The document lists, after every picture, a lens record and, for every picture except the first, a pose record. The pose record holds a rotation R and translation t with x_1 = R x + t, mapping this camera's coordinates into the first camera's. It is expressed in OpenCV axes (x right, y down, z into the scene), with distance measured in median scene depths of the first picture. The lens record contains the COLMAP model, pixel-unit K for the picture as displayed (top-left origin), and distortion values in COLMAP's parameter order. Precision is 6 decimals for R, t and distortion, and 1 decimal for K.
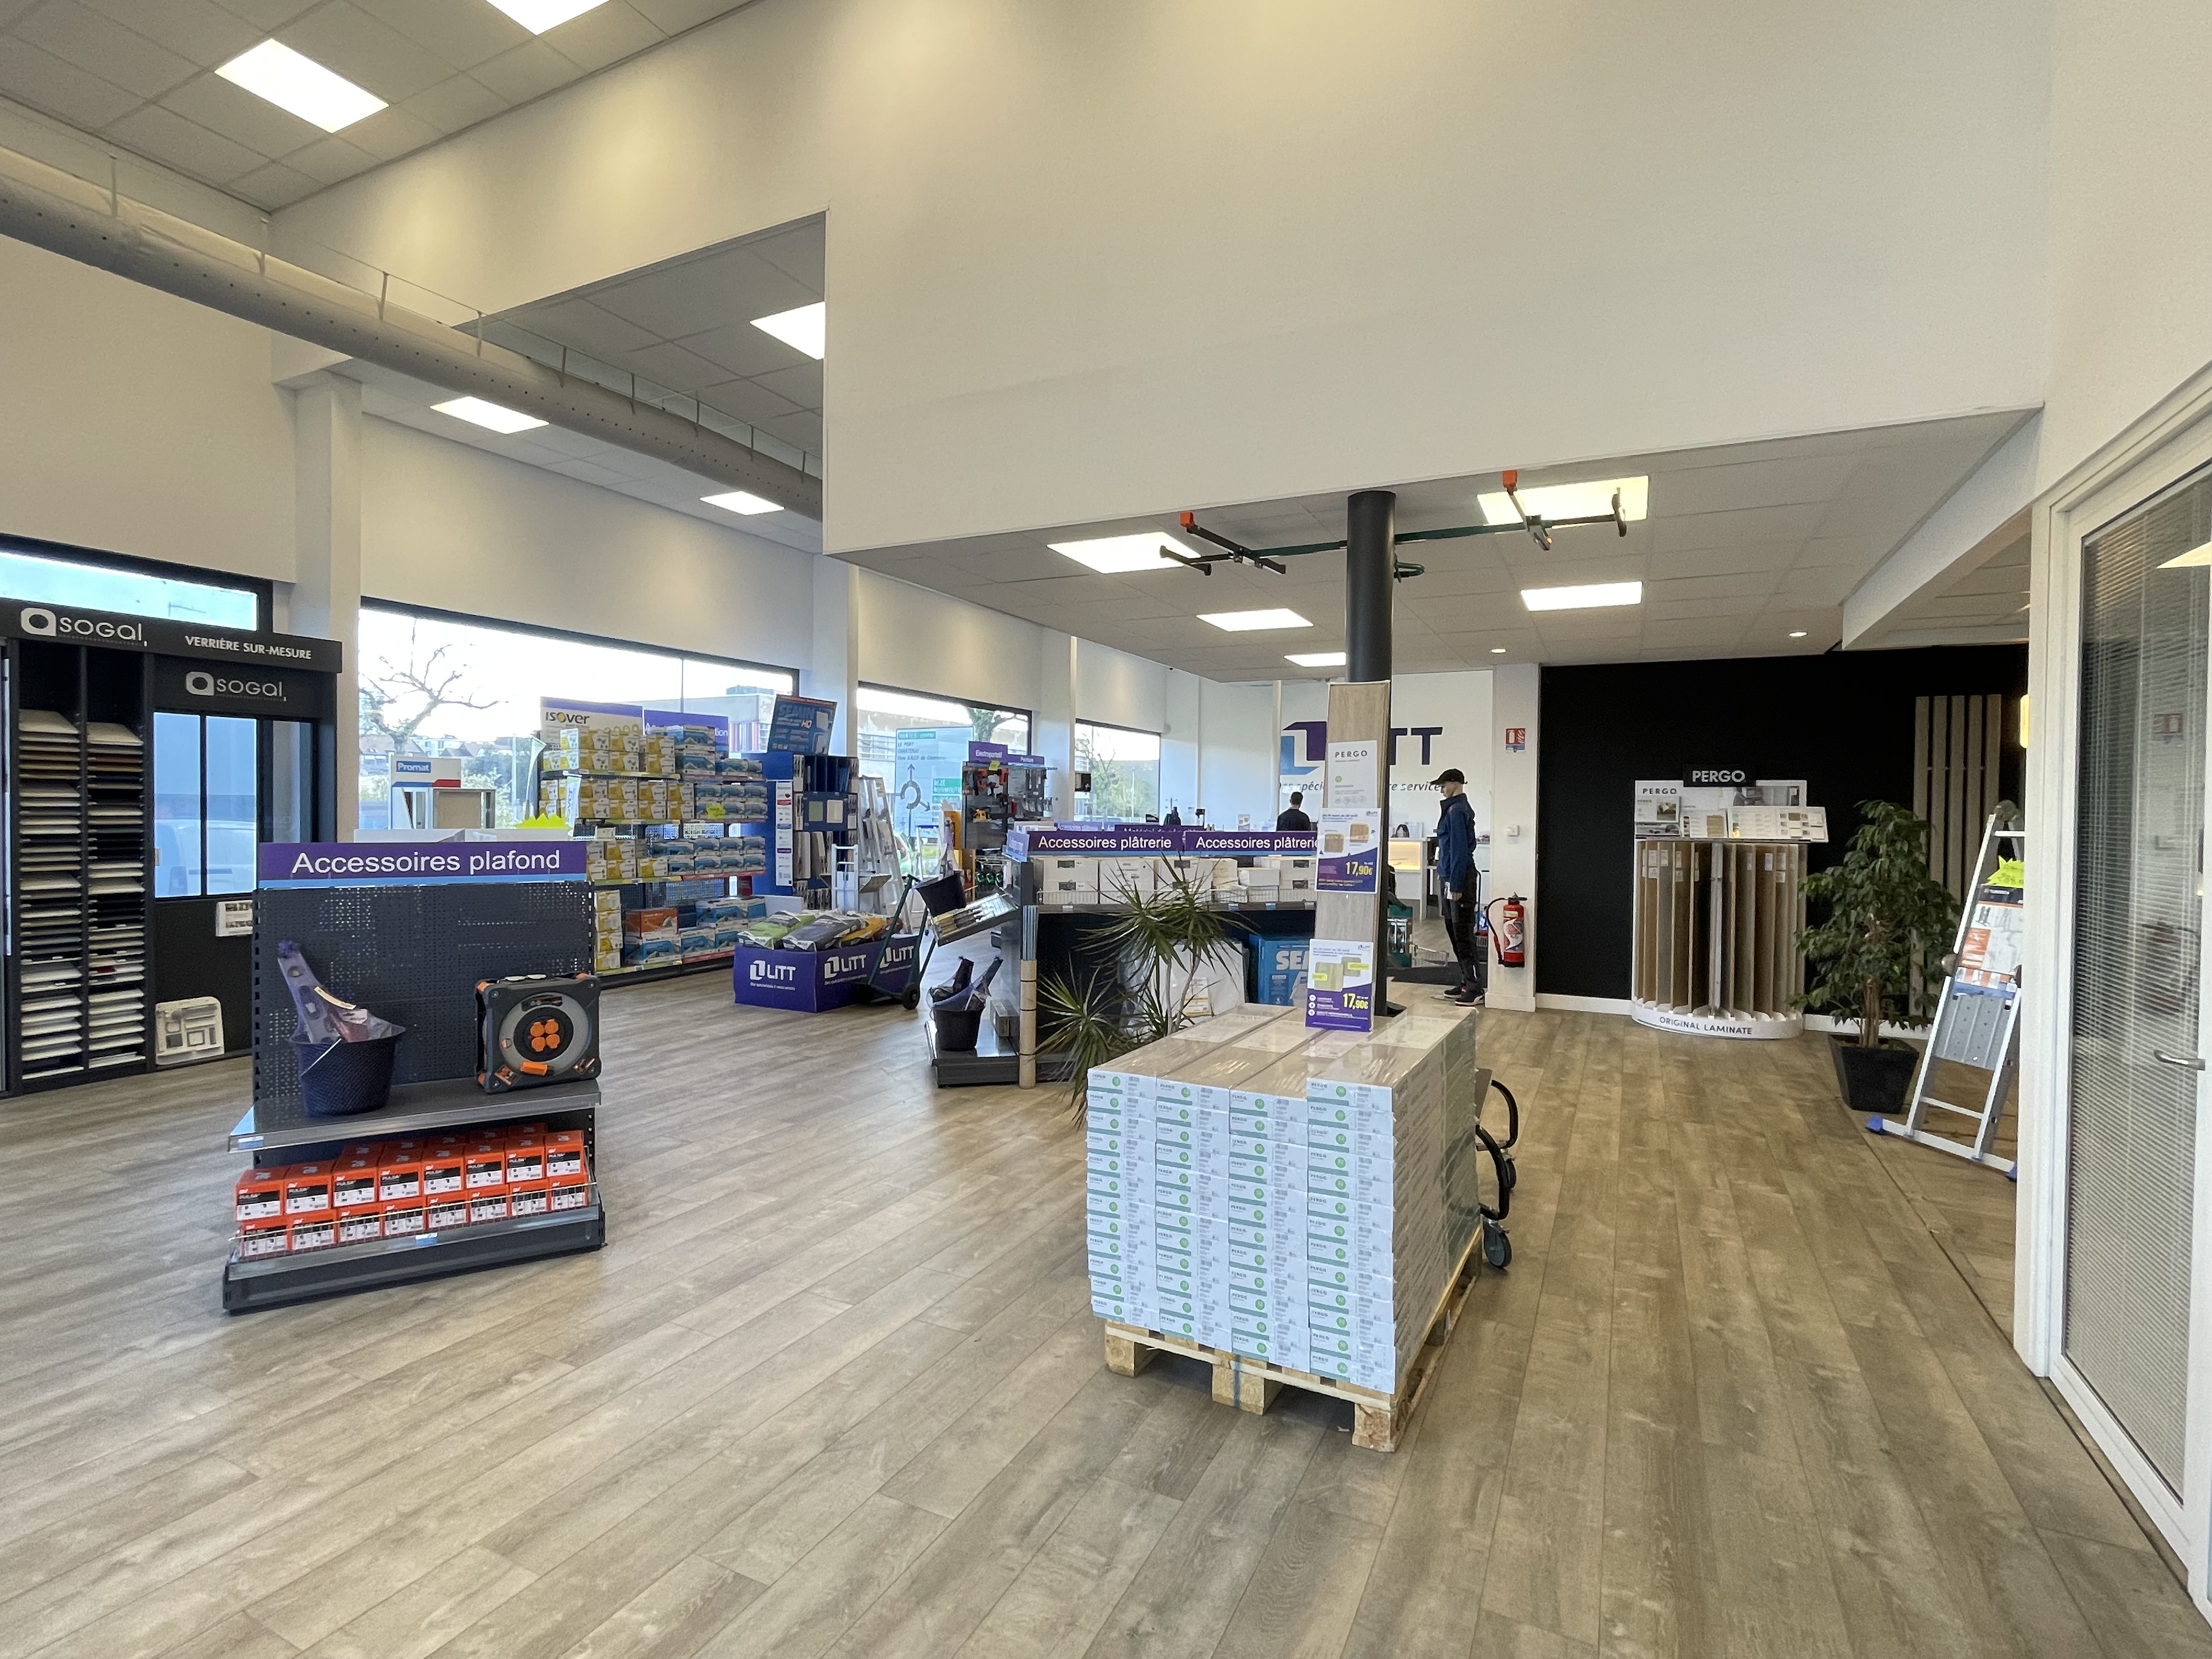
lens RADIAL K [[1056.6, 0, 1120.1], [0, 1056.6, 829.2], [0, 0, 1]] dist [-0.004358, -0.000221]
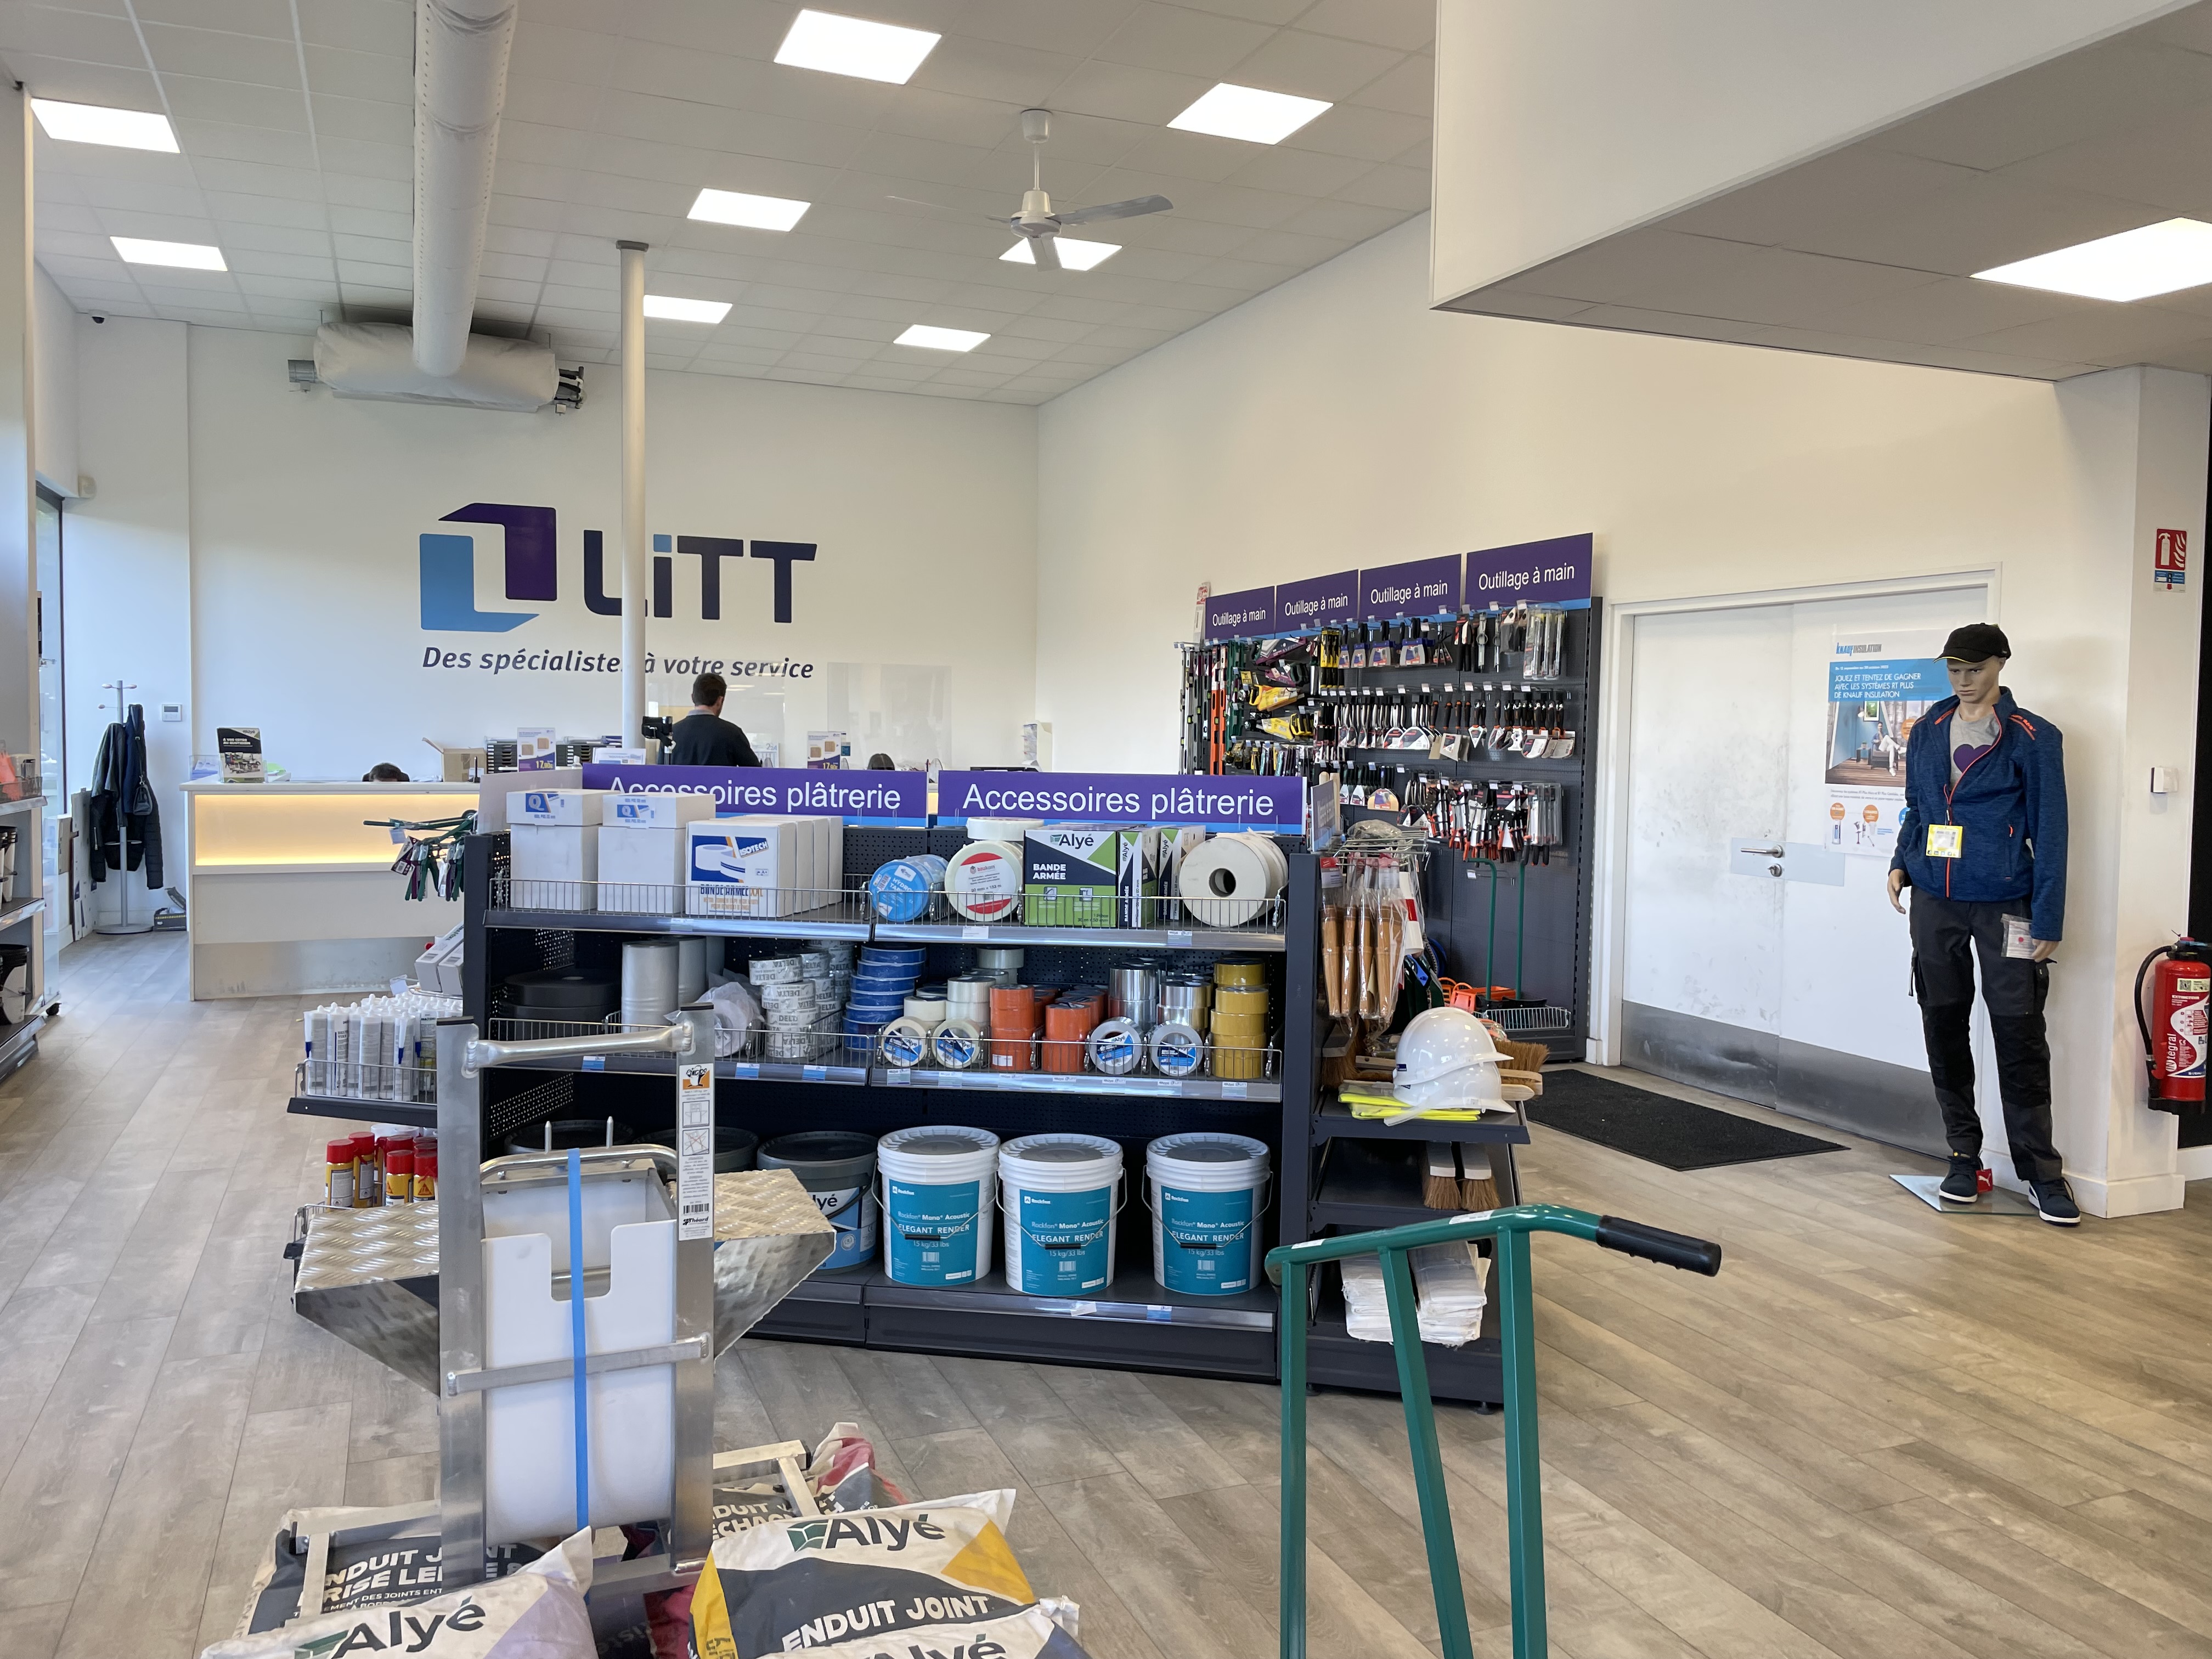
lens RADIAL K [[1657.7, 0, 1109.3], [0, 1657.7, 835.3], [0, 0, 1]] dist [0.036977, -0.014599]
pose [[0.656161, -0.050613, 0.752922, -0.305052], [0.008759, 0.998192, 0.059468, -0.015323], [-0.754570, -0.032426, 0.655418, 0.688635]]
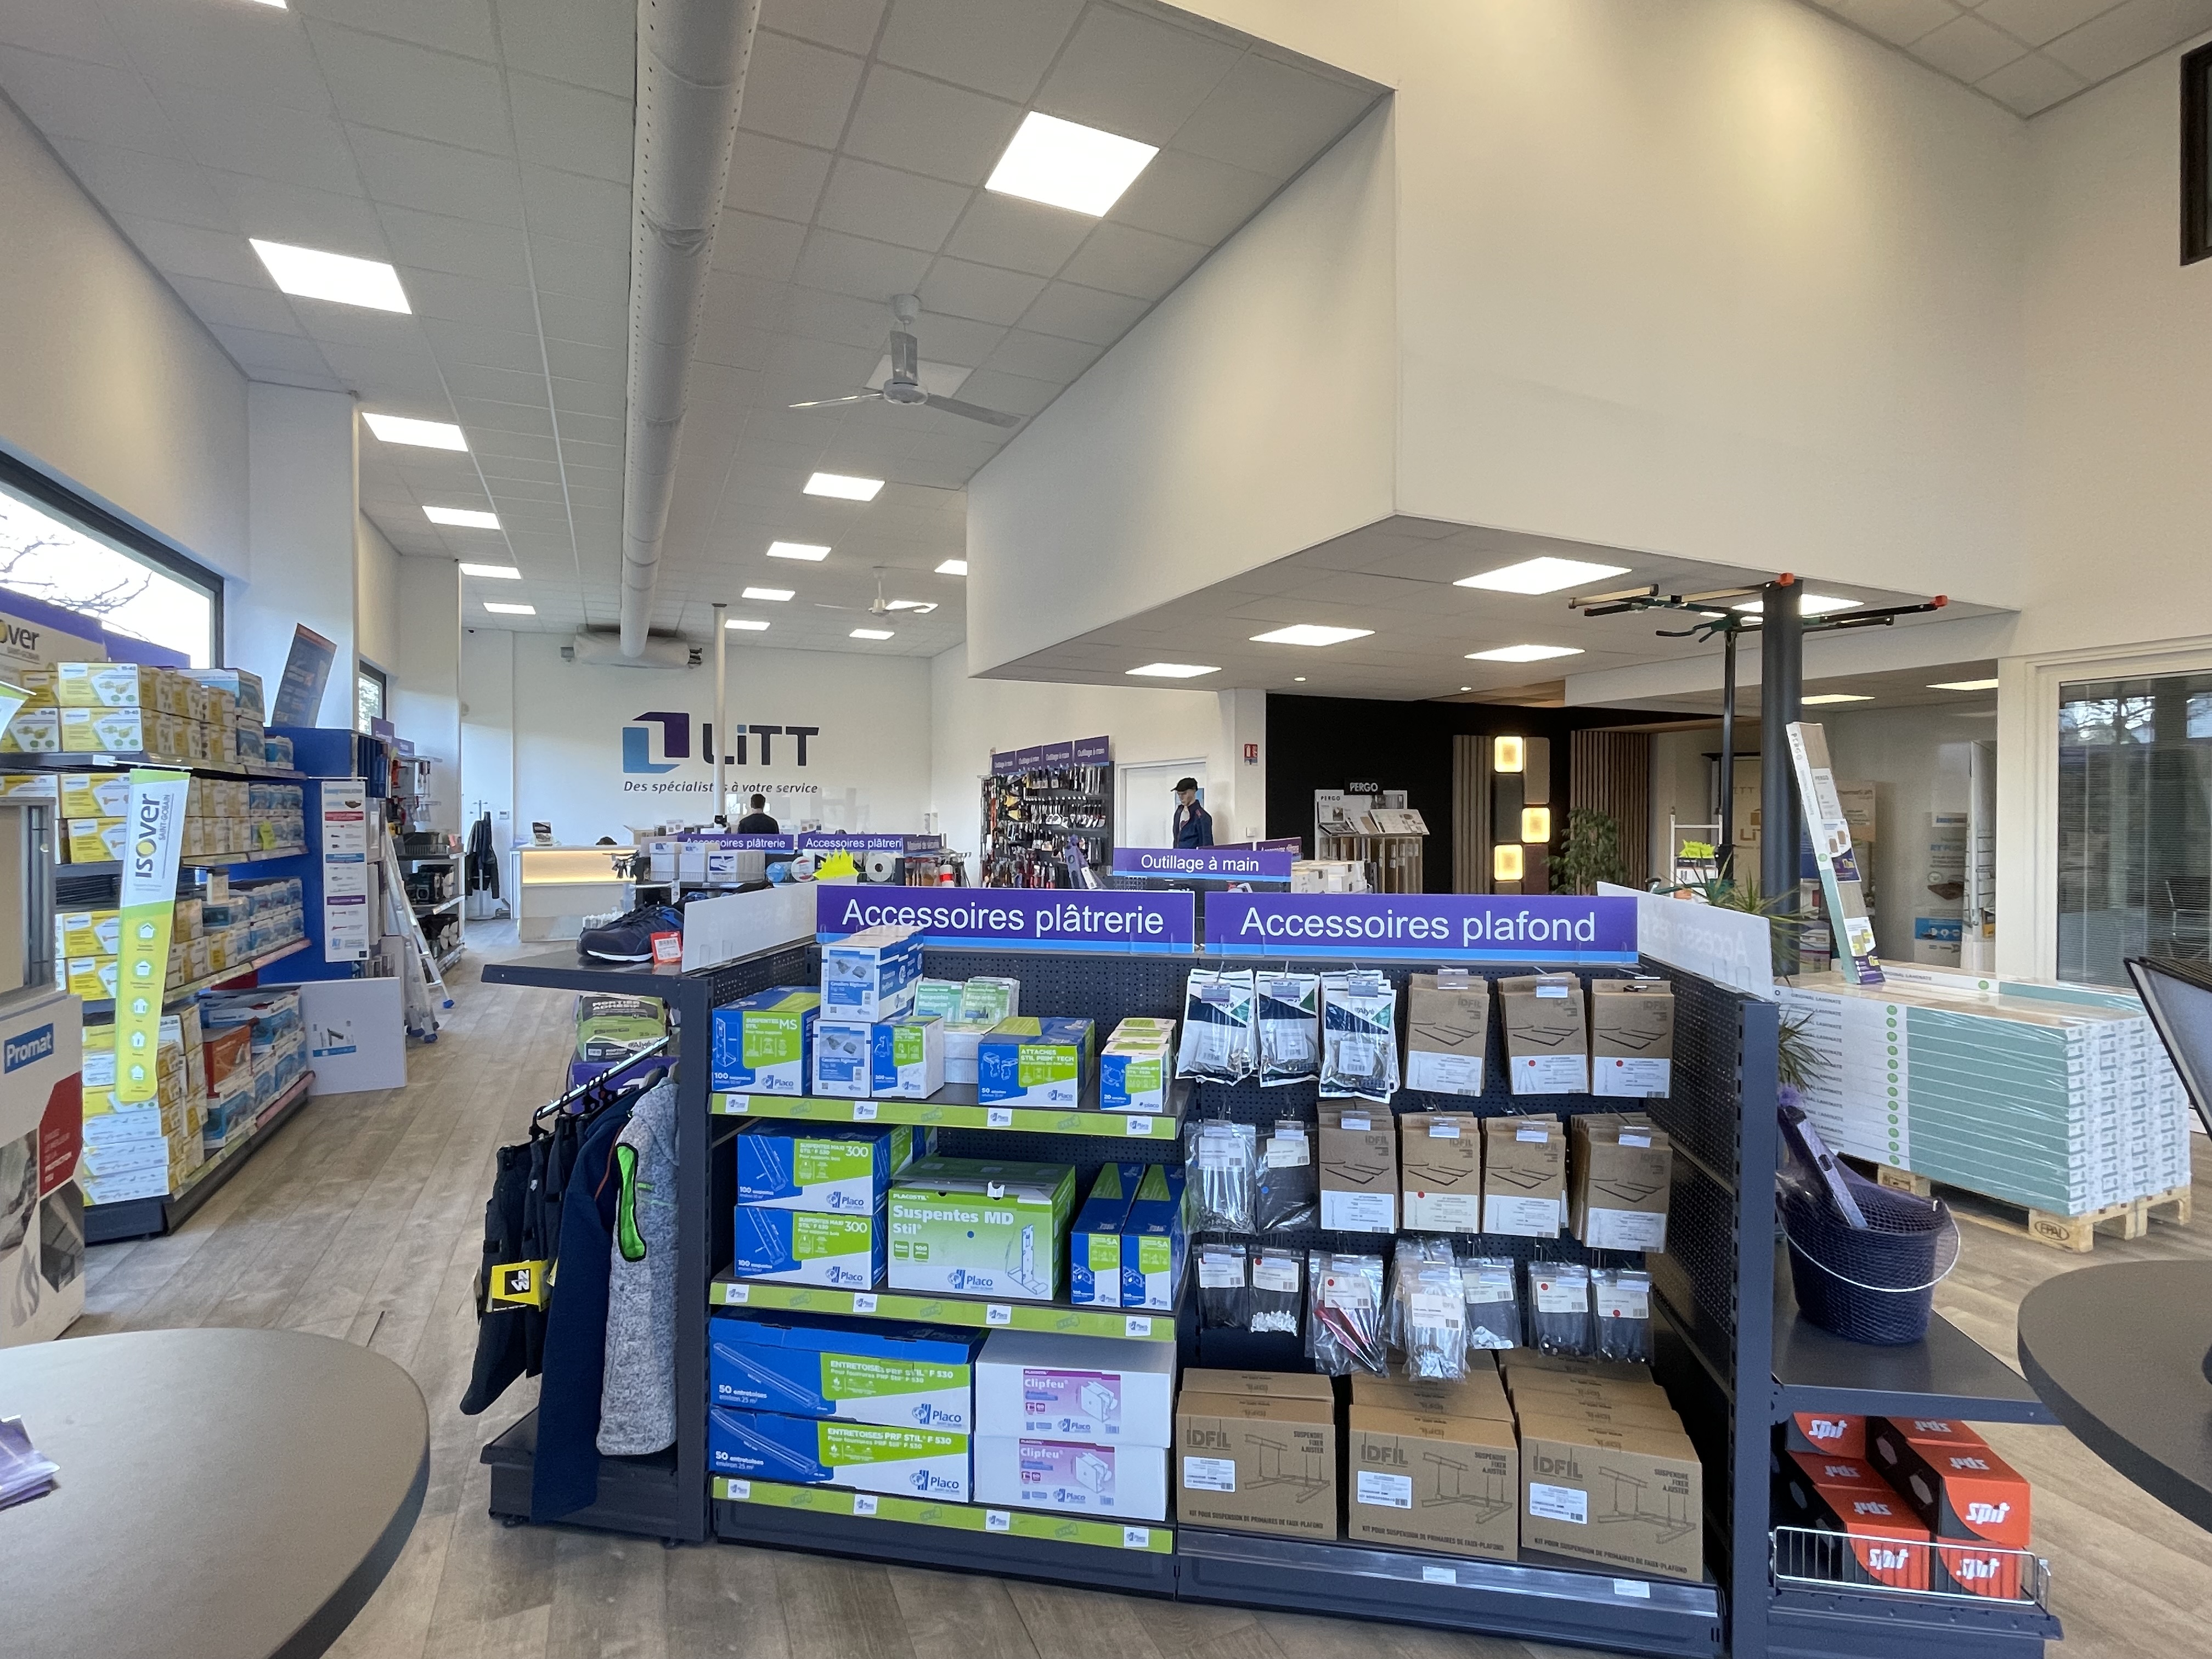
lens RADIAL K [[1056.6, 0, 1111.0], [0, 1056.6, 832.9], [0, 0, 1]] dist [-0.004358, -0.000221]
pose [[0.624154, -0.026628, 0.780847, -0.493349], [0.022322, 0.999619, 0.016246, -0.015690], [-0.780982, 0.007290, 0.624511, 0.309165]]
